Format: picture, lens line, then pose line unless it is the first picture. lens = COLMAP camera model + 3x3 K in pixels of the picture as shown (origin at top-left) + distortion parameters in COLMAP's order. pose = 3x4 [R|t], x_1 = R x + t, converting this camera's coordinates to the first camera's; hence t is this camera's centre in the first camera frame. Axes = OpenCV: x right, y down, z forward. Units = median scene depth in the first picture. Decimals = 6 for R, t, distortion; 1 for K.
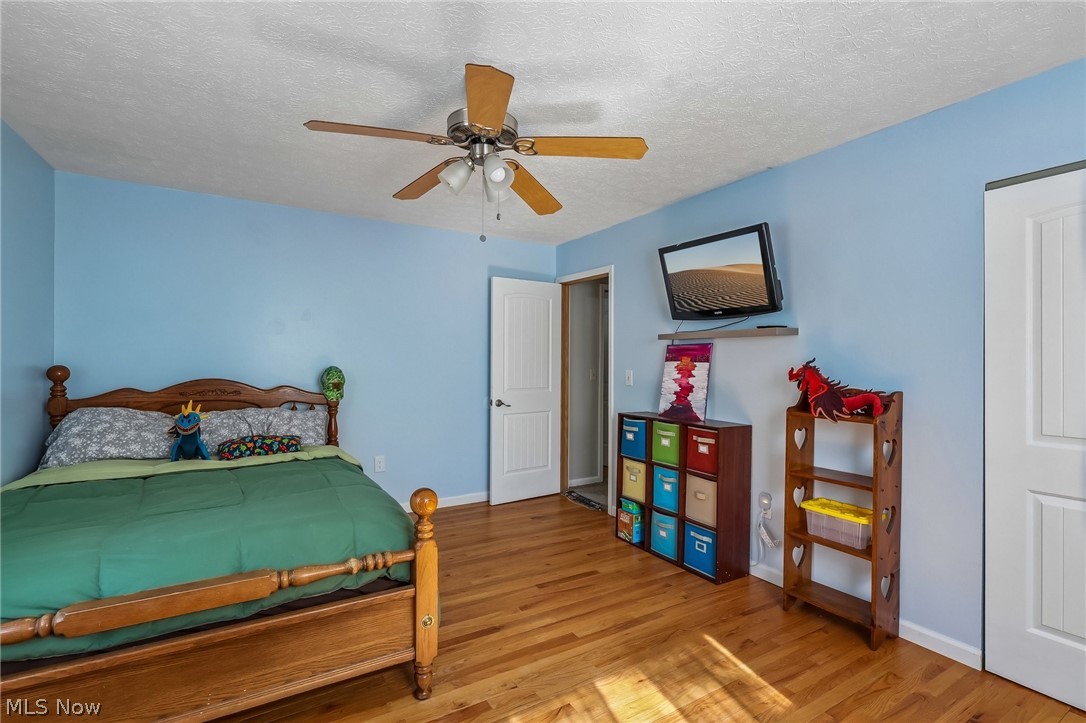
lens RADIAL K [[501.1, 0, 541.3], [0, 501.1, 361.6], [0, 0, 1]] dist [-0.001676, 0.000336]
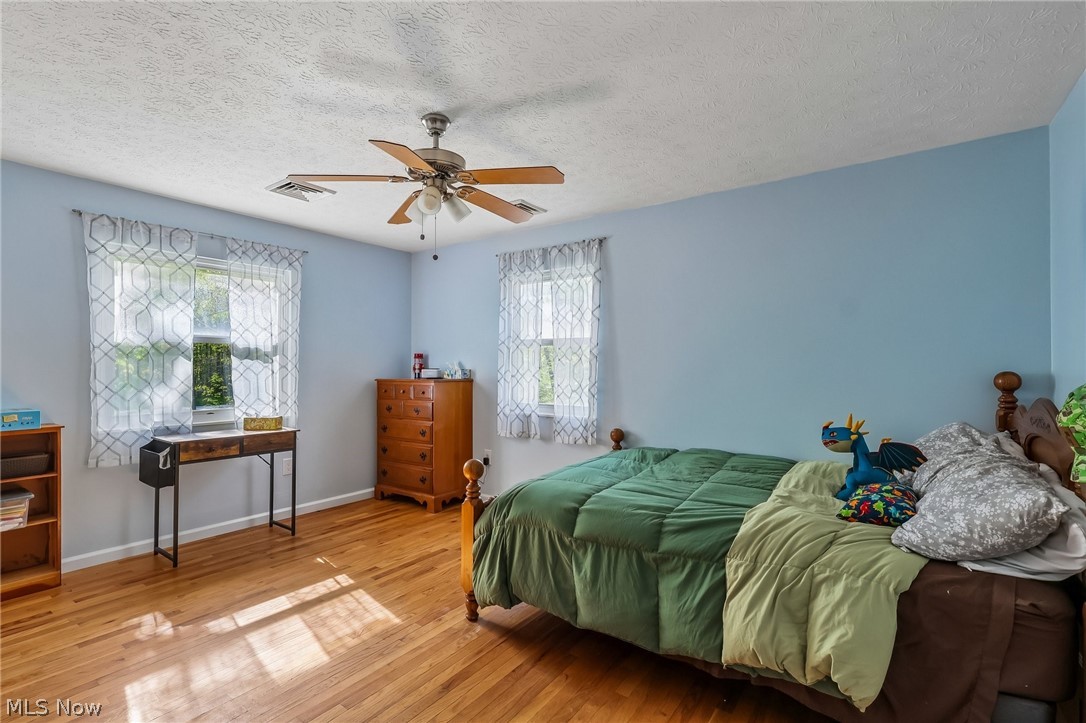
lens RADIAL K [[501.1, 0, 542.4], [0, 501.1, 364.6], [0, 0, 1]] dist [-0.001676, 0.000336]
pose [[-0.919055, -0.006557, -0.394076, 0.112933], [-0.005042, 0.999975, -0.004880, 0.005957], [0.394098, -0.002498, -0.919065, 2.208588]]
